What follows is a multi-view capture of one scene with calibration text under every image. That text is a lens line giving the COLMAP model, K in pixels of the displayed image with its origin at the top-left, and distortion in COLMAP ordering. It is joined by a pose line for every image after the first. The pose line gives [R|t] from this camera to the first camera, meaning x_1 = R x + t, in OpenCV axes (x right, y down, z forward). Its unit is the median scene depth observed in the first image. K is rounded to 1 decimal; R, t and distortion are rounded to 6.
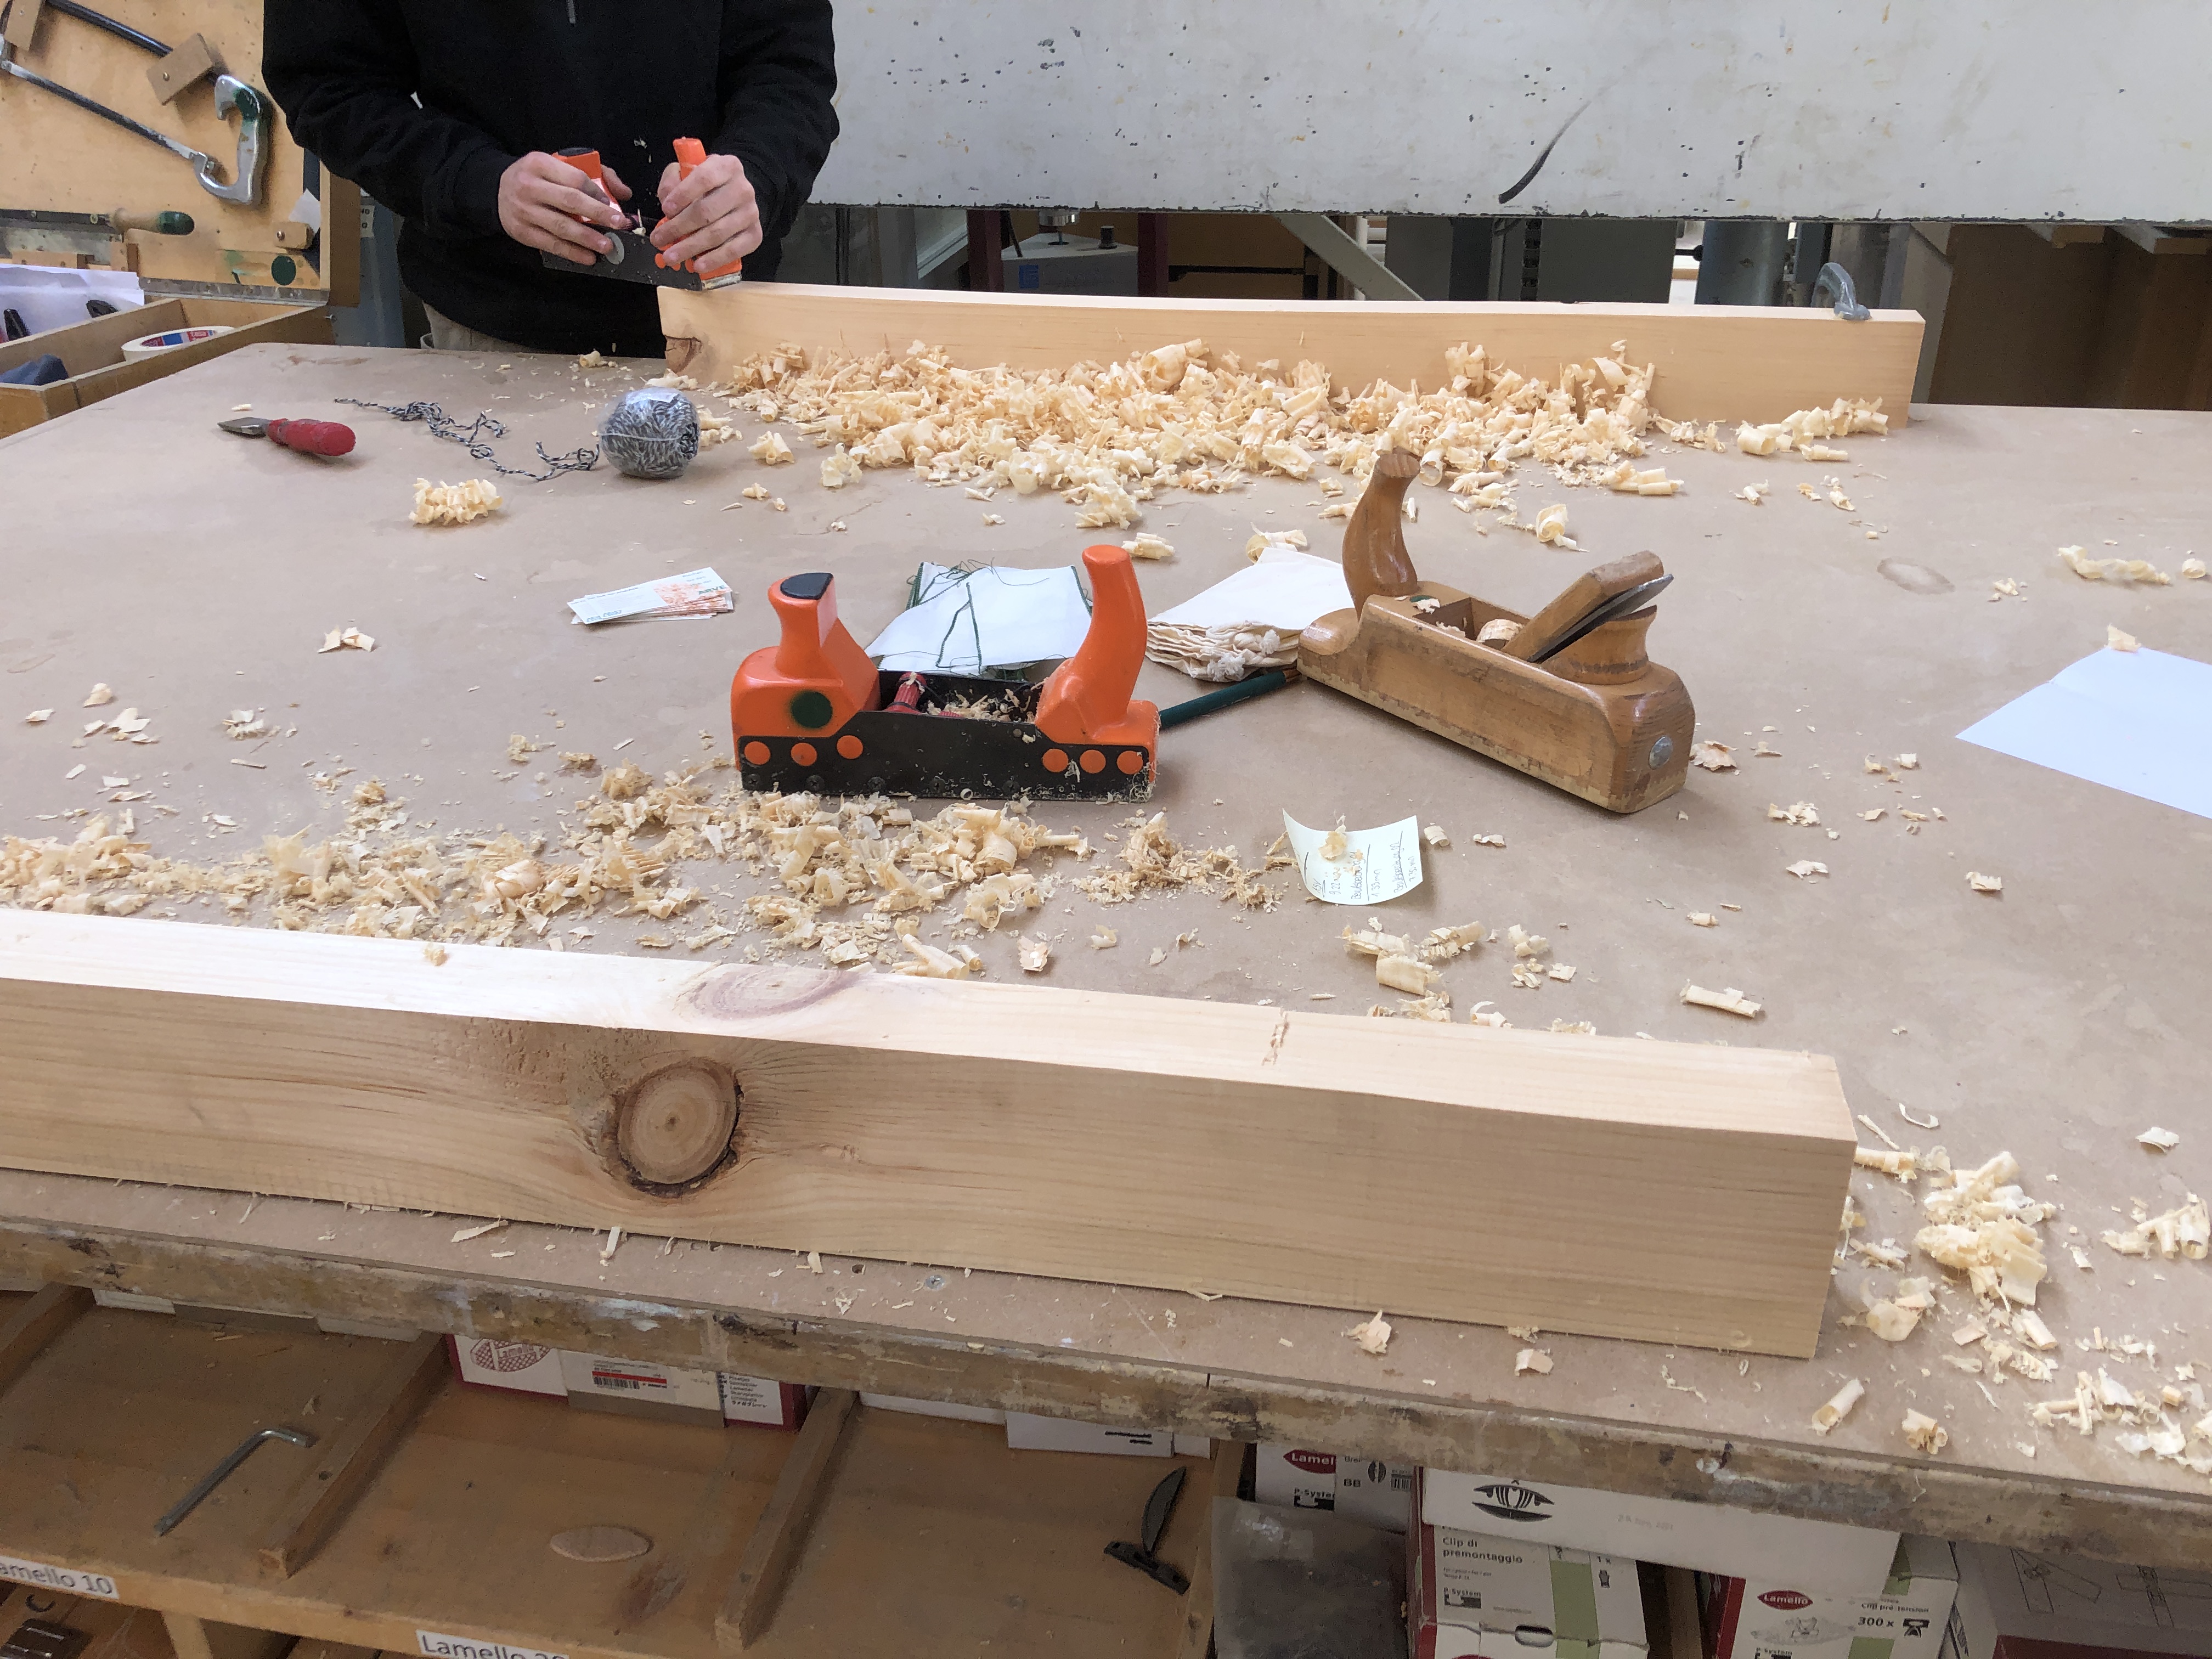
lens RADIAL K [[1844.2, 0, 1106.0], [0, 1844.2, 829.5], [0, 0, 1]] dist [0.027078, -0.017296]
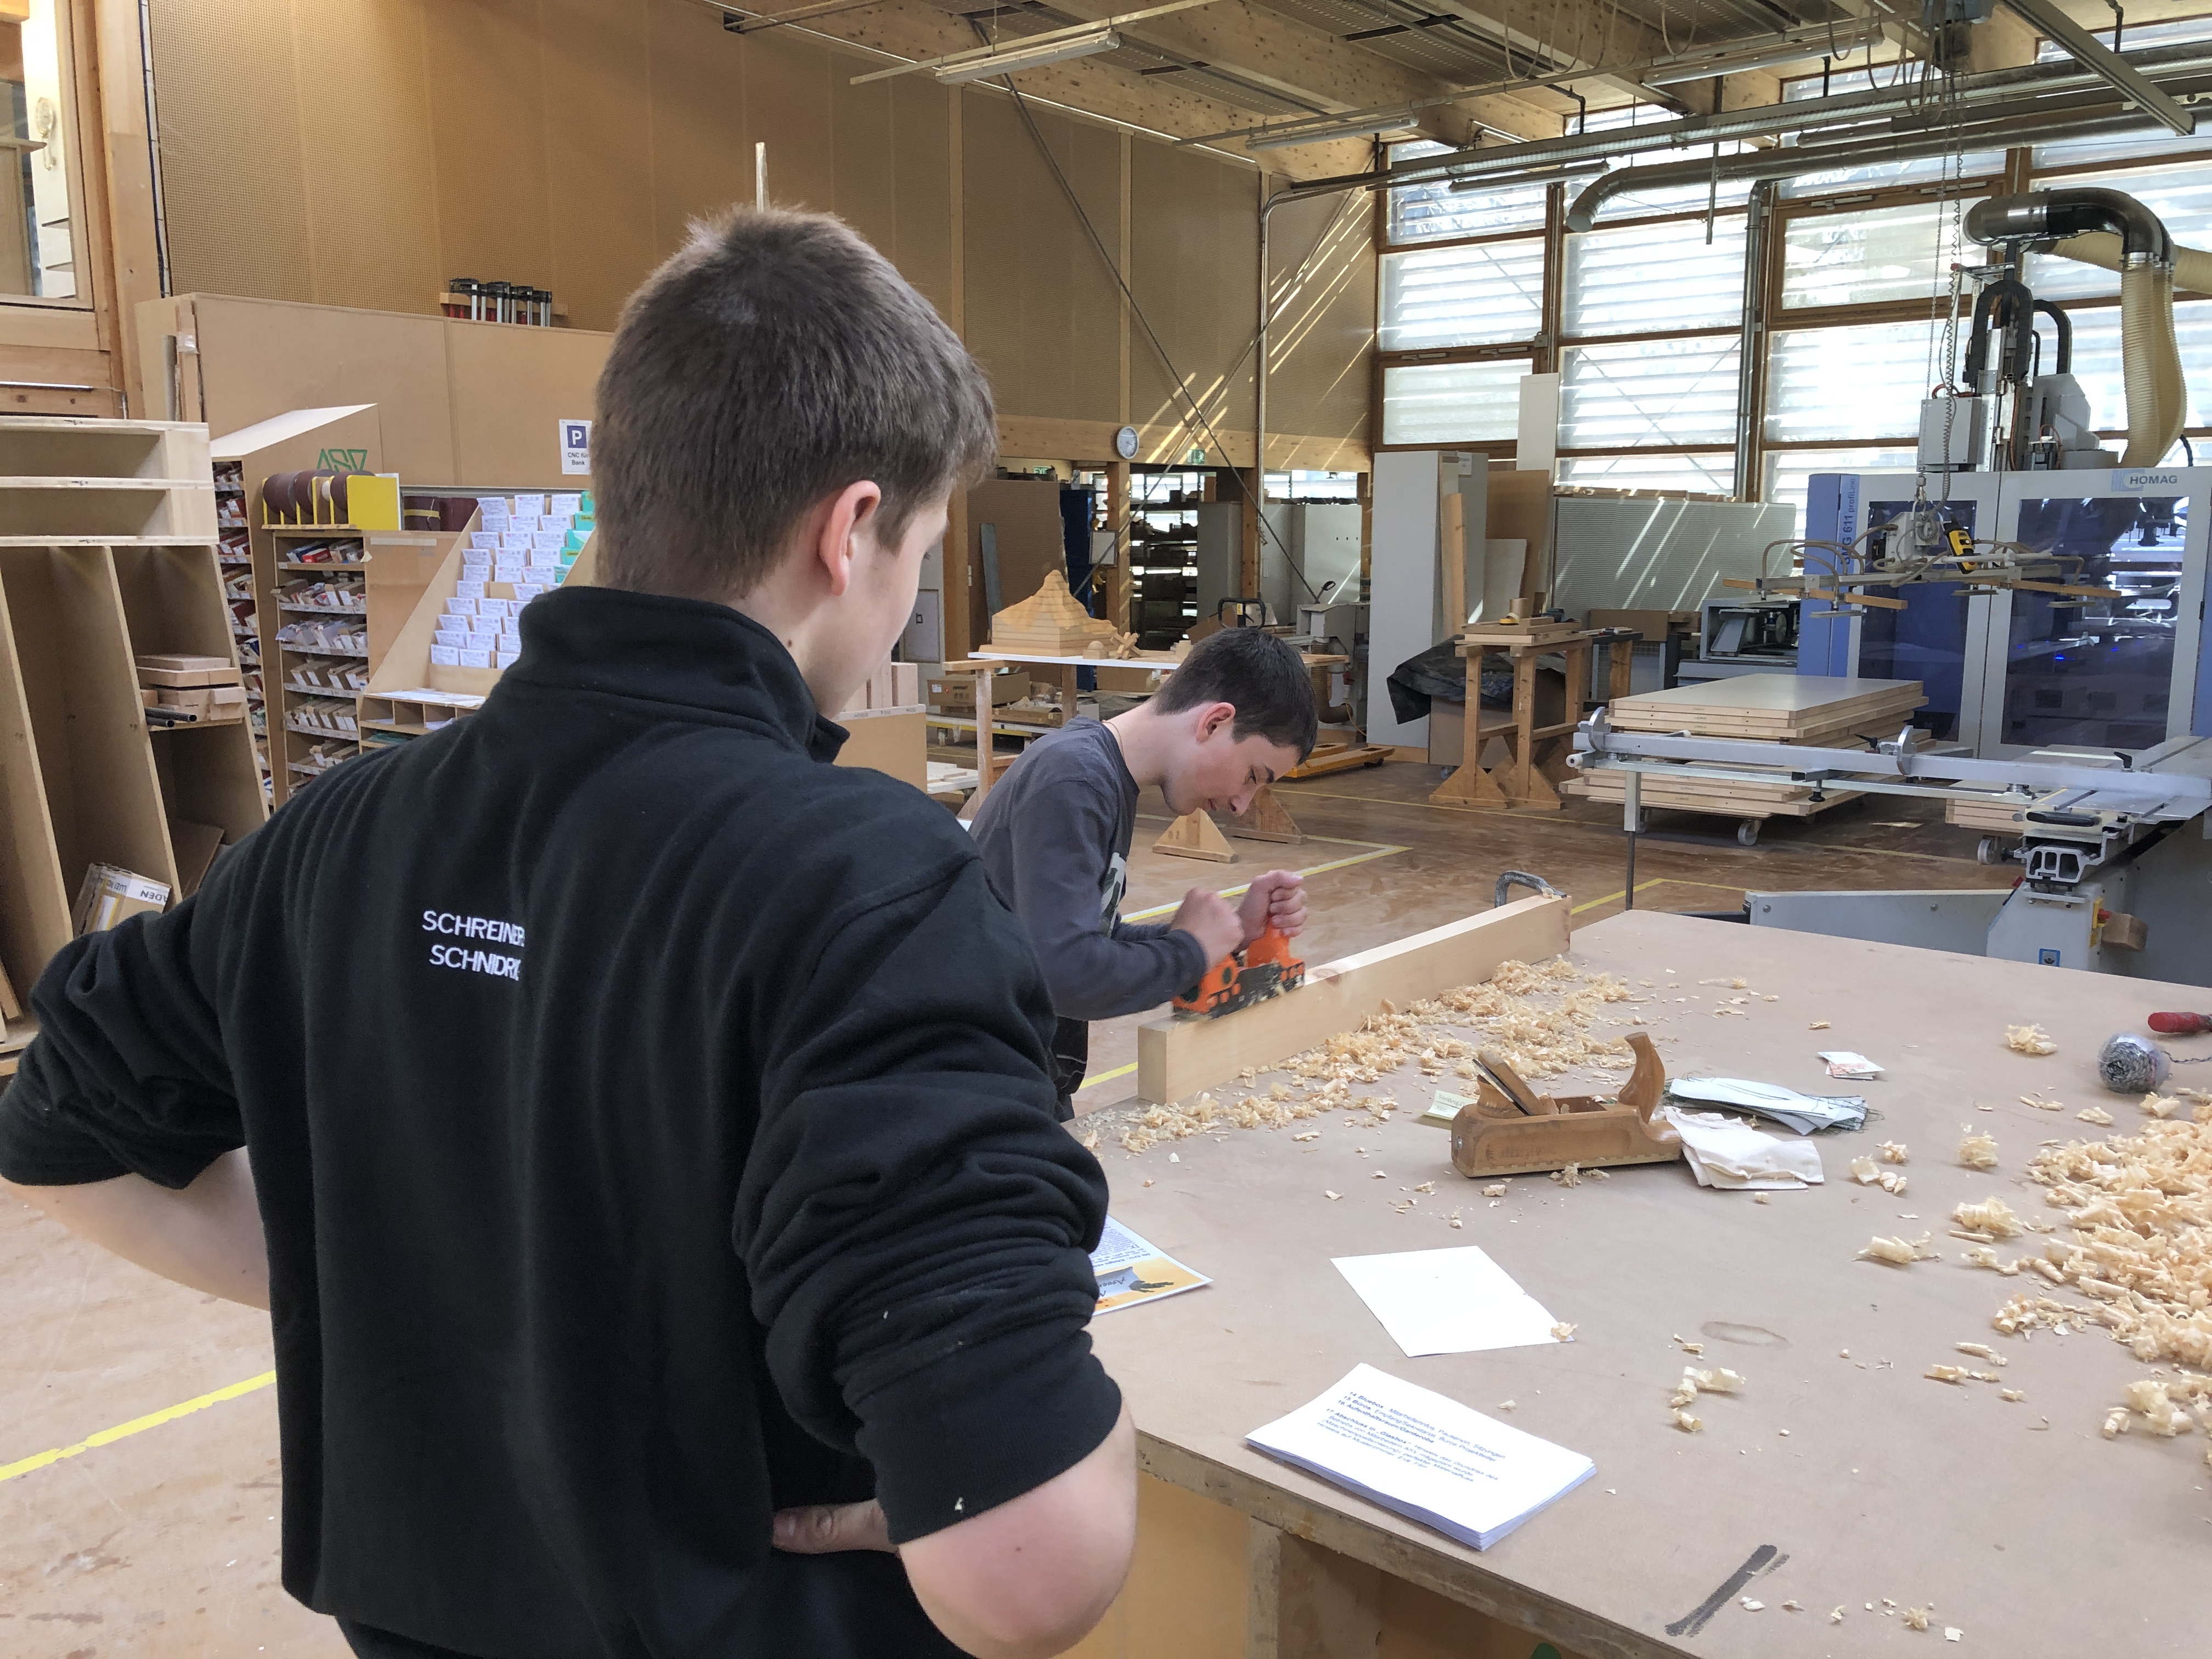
lens RADIAL K [[1834.5, 0, 1120.3], [0, 1834.5, 837.6], [0, 0, 1]] dist [0.032899, -0.005270]
pose [[-0.513008, 0.154061, -0.844445, 0.852709], [-0.395737, 0.830529, 0.391936, -0.379539], [0.761718, 0.535245, -0.365100, 0.506988]]
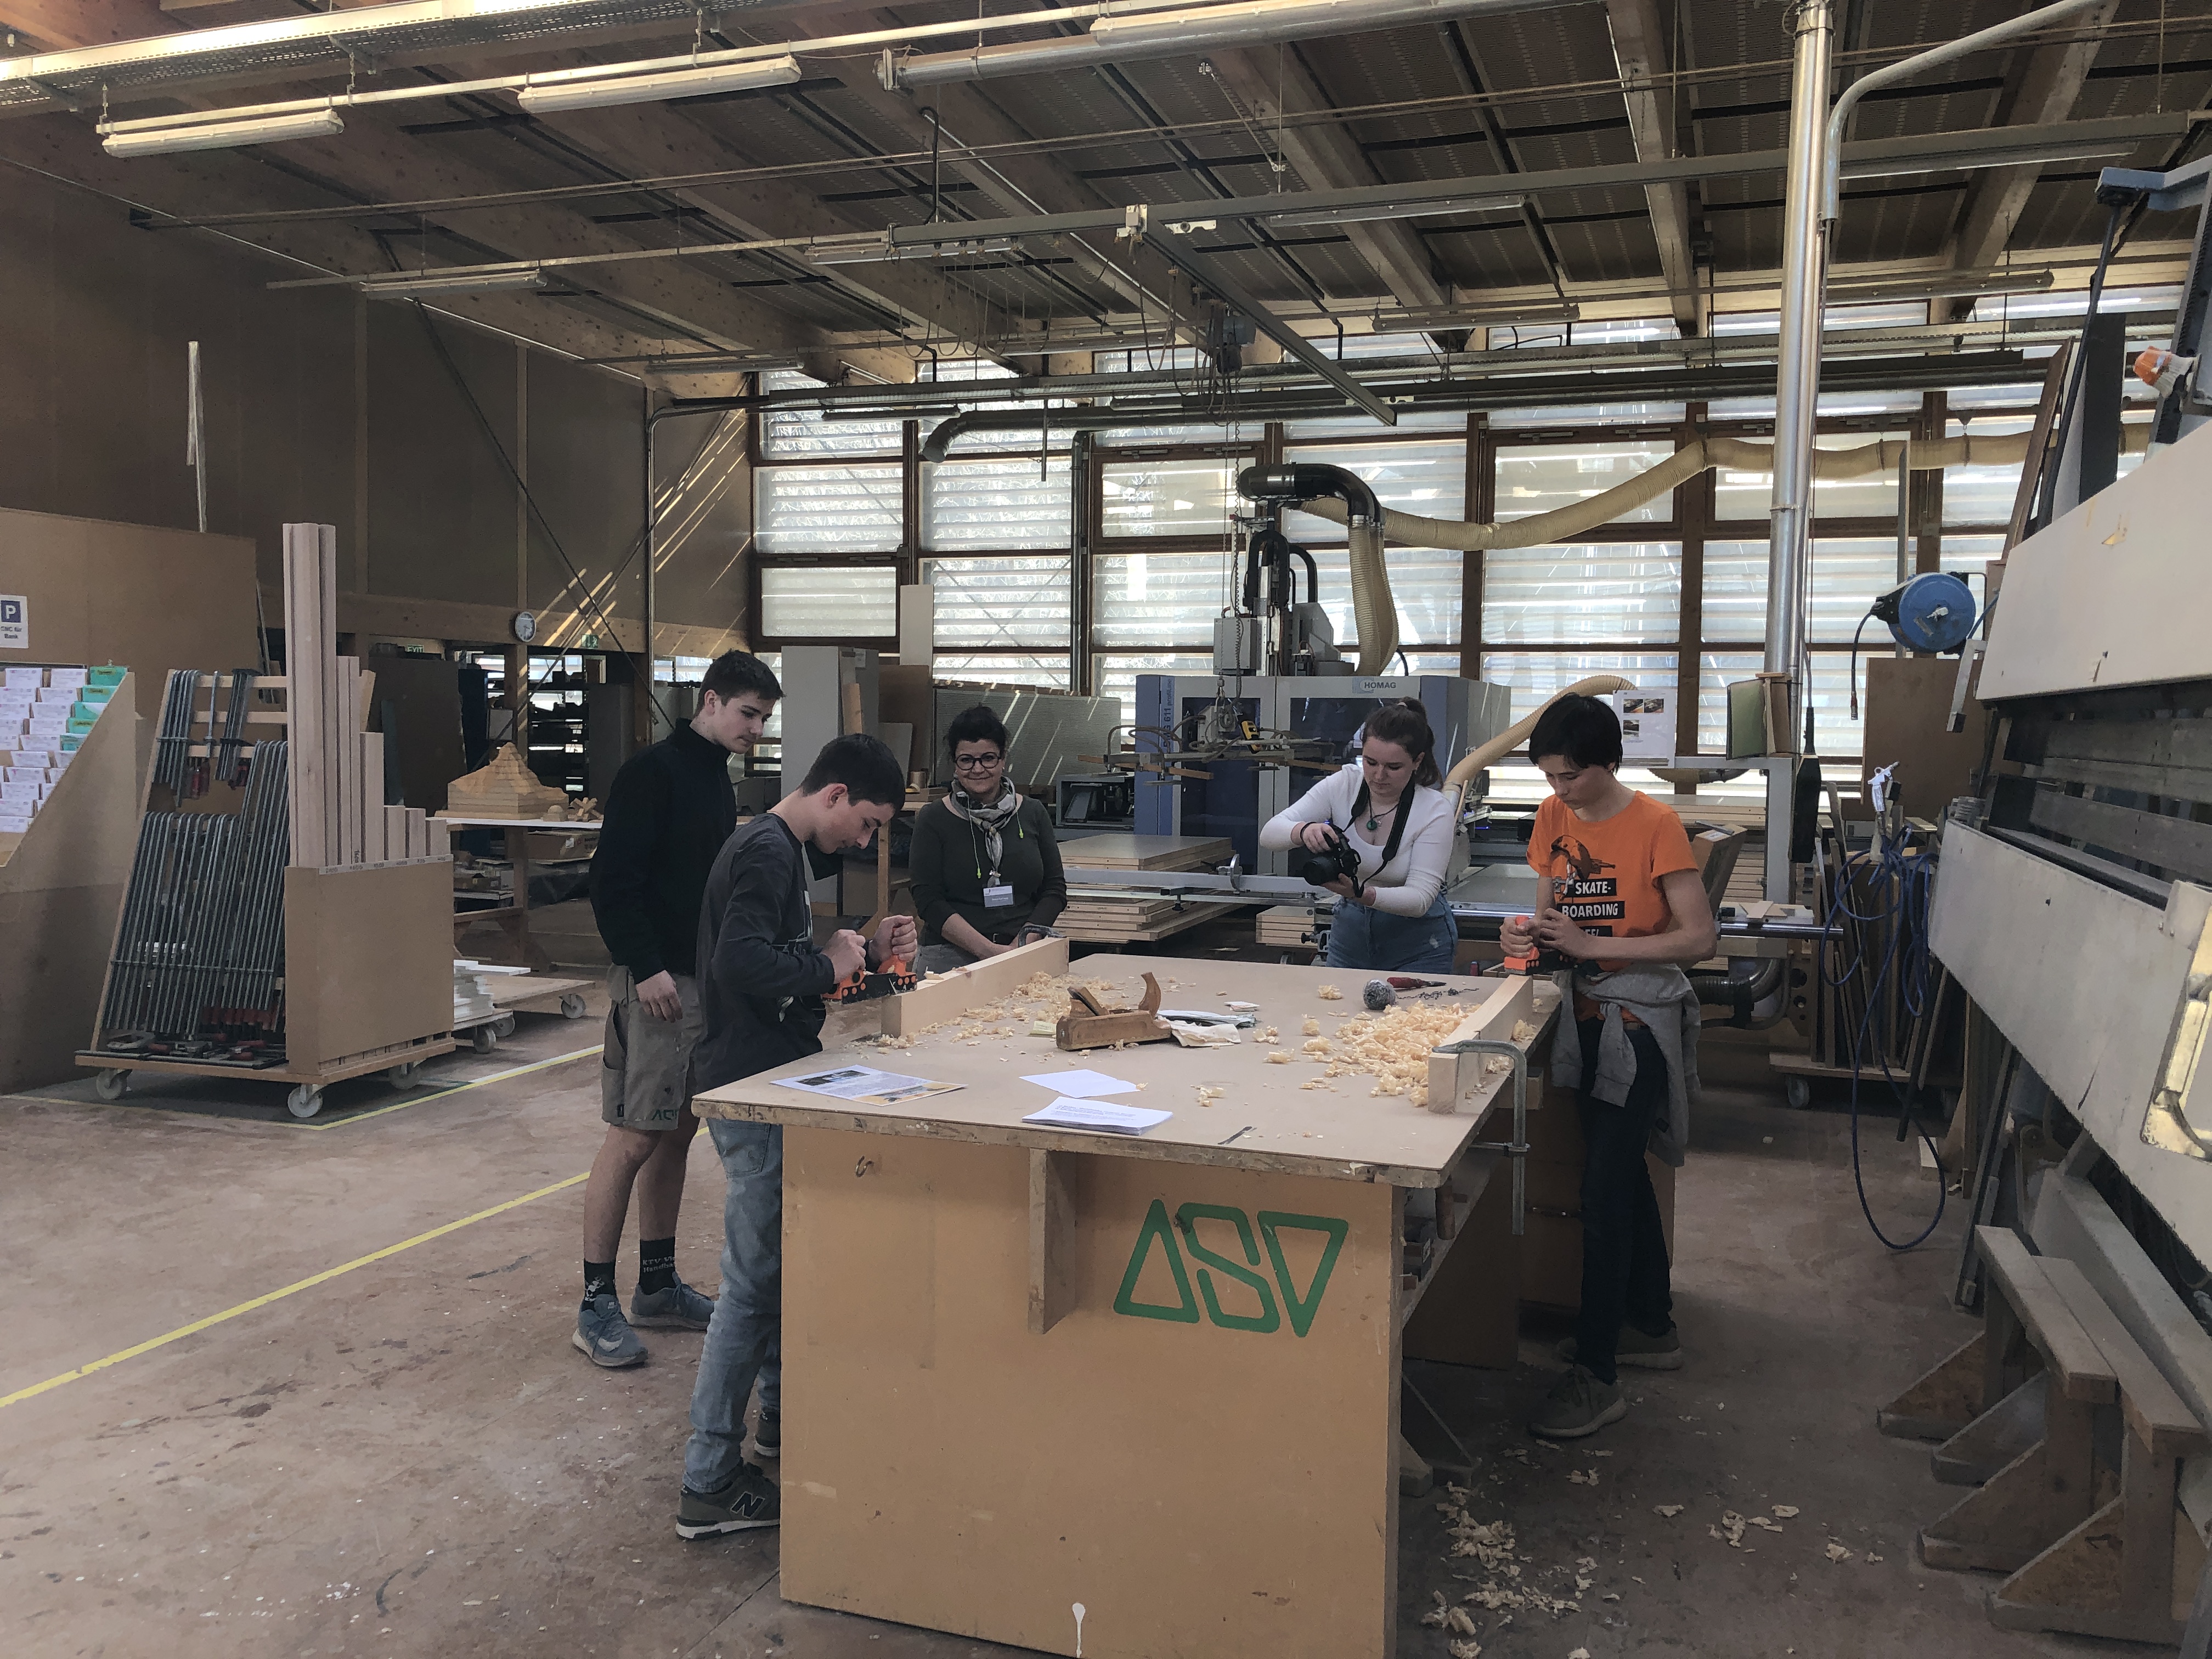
lens RADIAL K [[1845.4, 0, 1106.0], [0, 1845.4, 829.5], [0, 0, 1]] dist [0.123498, -0.207544]
pose [[-0.185321, 0.068139, -0.980313, 1.570123], [-0.468819, 0.870612, 0.149141, -0.399246], [0.863635, 0.487228, -0.129398, 0.542537]]
